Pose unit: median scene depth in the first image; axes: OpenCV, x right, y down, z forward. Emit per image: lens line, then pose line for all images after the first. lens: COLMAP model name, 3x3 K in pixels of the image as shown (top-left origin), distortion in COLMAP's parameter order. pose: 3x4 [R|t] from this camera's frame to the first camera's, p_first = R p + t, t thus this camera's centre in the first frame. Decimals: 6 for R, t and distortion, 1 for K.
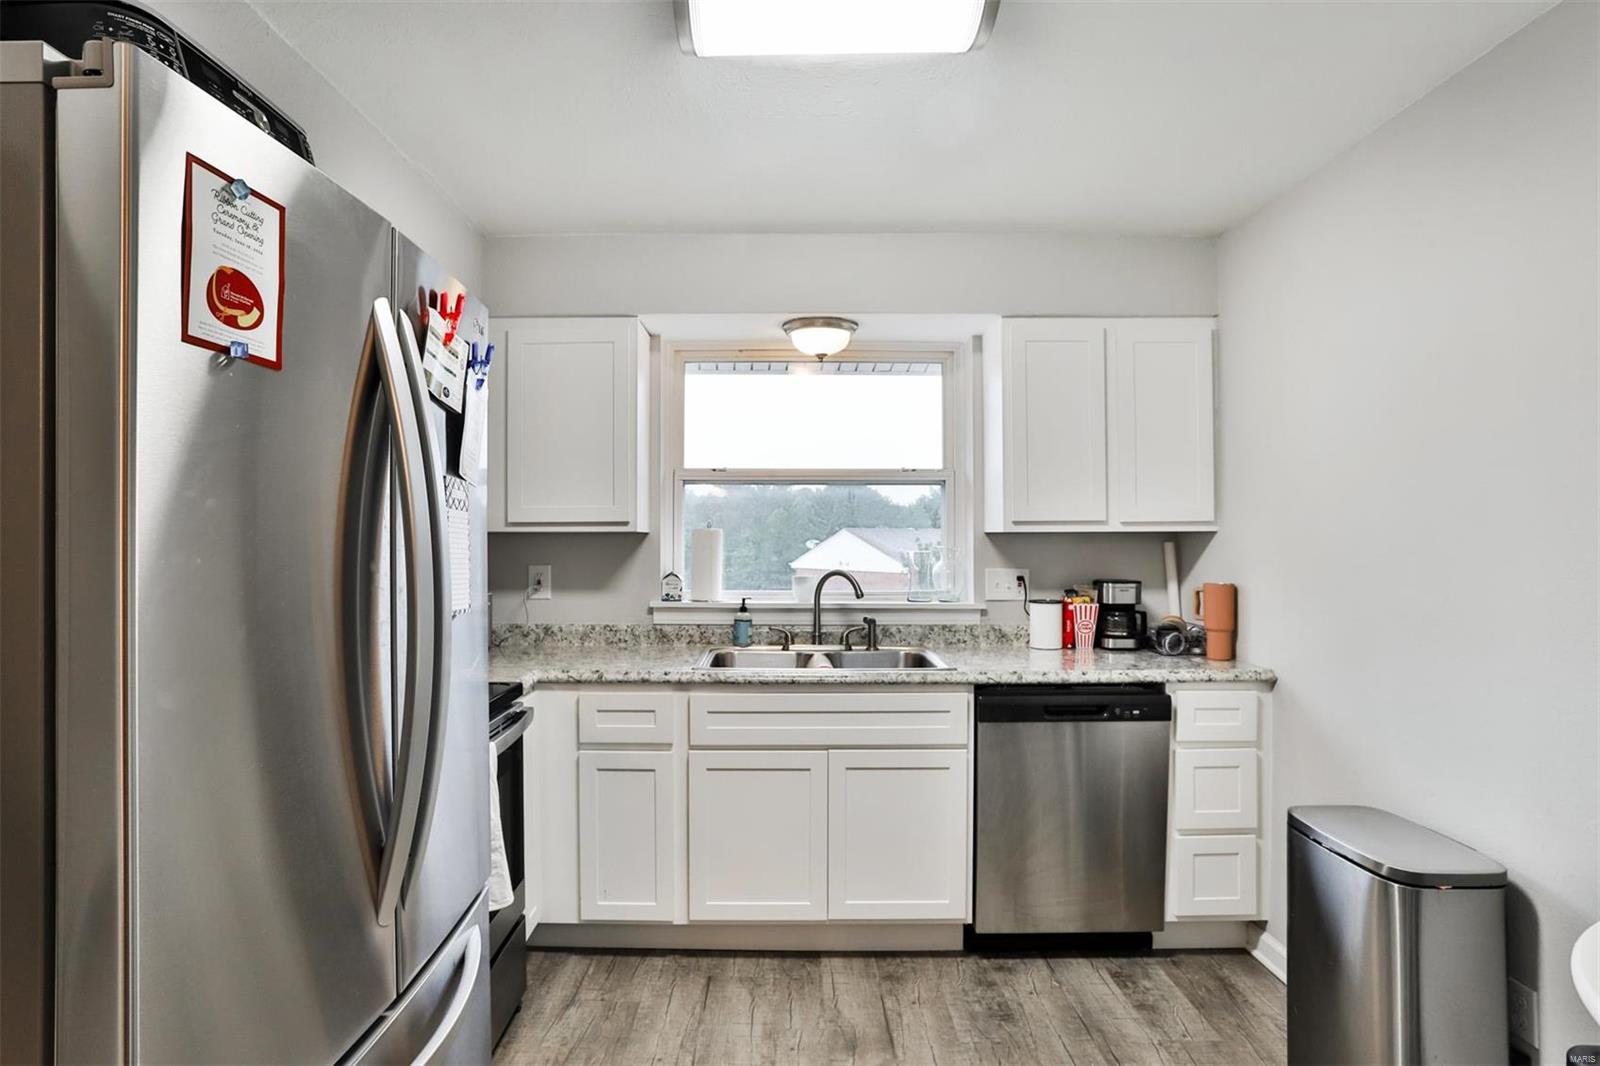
lens RADIAL K [[819.6, 0, 744.5], [0, 819.6, 539.0], [0, 0, 1]] dist [-0.063303, 0.028854]
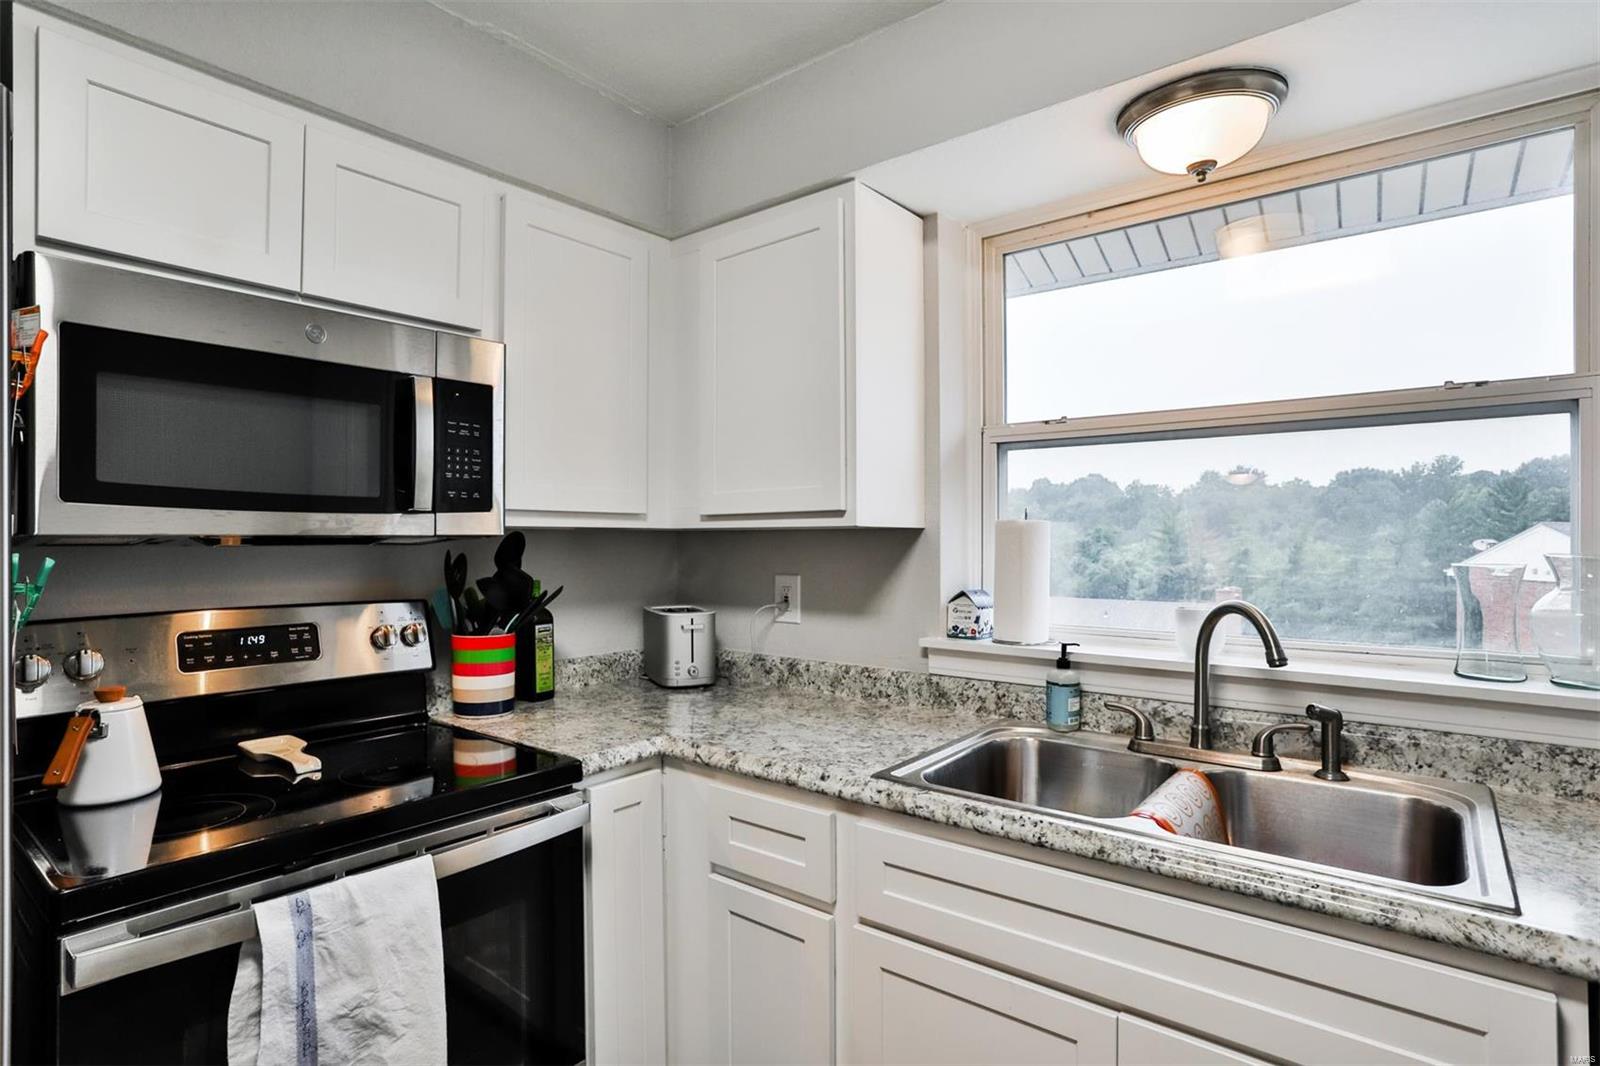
lens RADIAL K [[819.6, 0, 744.5], [0, 819.6, 539.0], [0, 0, 1]] dist [-0.063303, 0.028854]
pose [[0.779559, -0.003296, -0.626320, 0.172561], [0.003179, 0.999994, -0.001306, 0.001120], [0.626321, -0.000973, 0.779565, 0.427207]]
